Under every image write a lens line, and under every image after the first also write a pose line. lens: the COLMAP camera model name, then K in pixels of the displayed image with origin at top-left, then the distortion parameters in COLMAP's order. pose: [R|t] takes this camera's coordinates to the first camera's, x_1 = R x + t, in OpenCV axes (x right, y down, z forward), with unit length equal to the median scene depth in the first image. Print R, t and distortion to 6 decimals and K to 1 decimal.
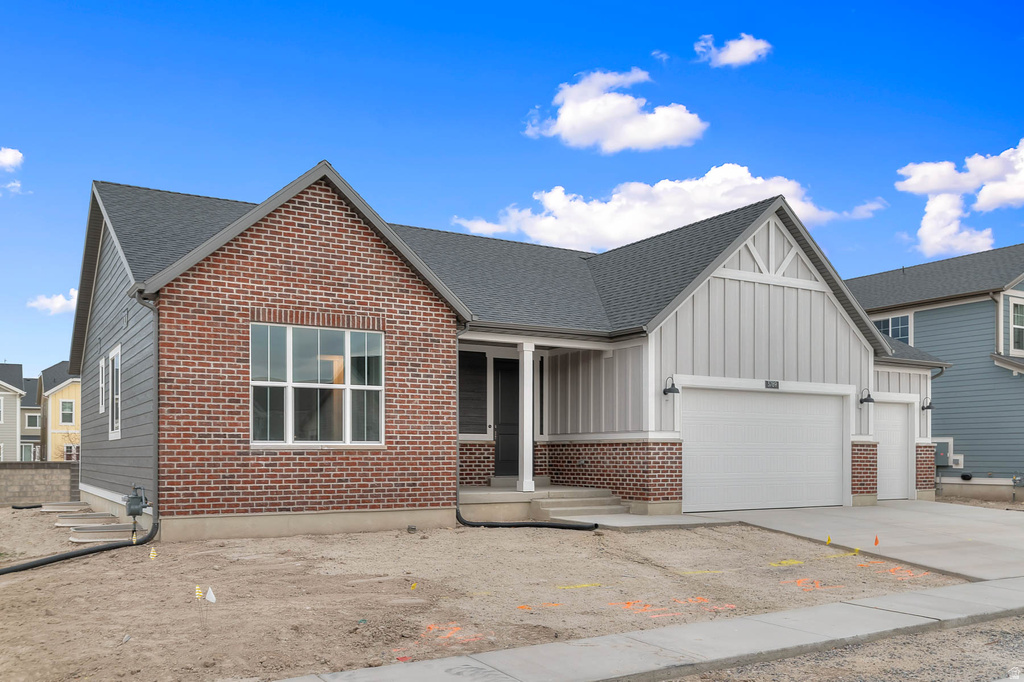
lens RADIAL K [[876.1, 0, 533.2], [0, 876.1, 342.1], [0, 0, 1]] dist [0.004350, 0.001009]
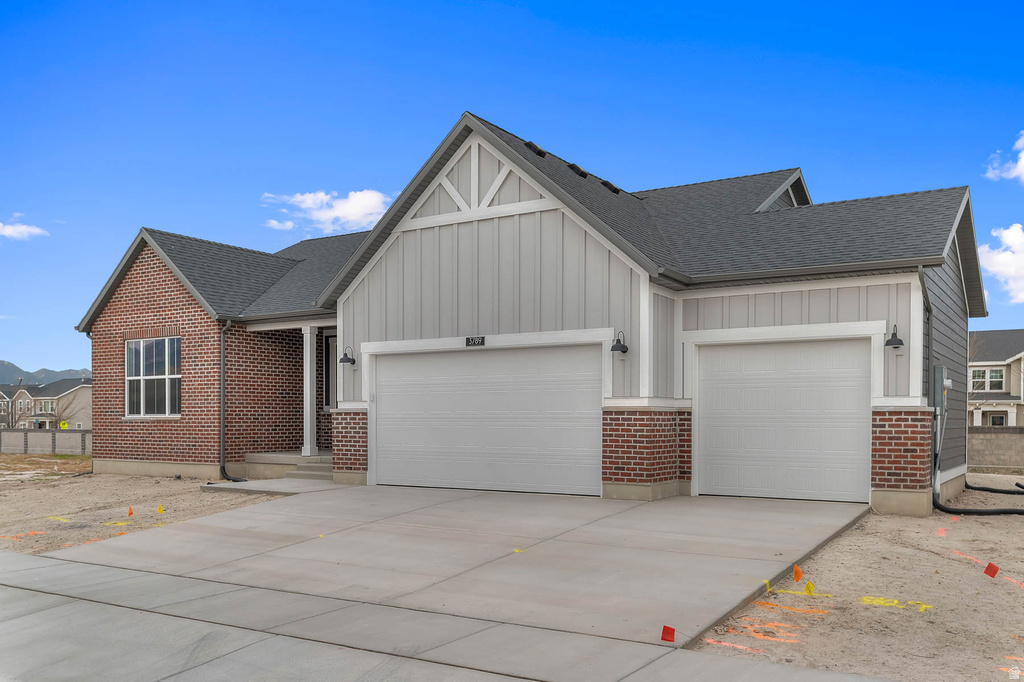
lens RADIAL K [[876.1, 0, 533.2], [0, 876.1, 342.1], [0, 0, 1]] dist [0.004350, 0.001009]
pose [[0.452751, -0.081692, -0.887887, 1.074462], [0.107827, 0.993502, -0.036426, 0.088803], [0.885093, -0.079246, 0.458617, 0.693669]]
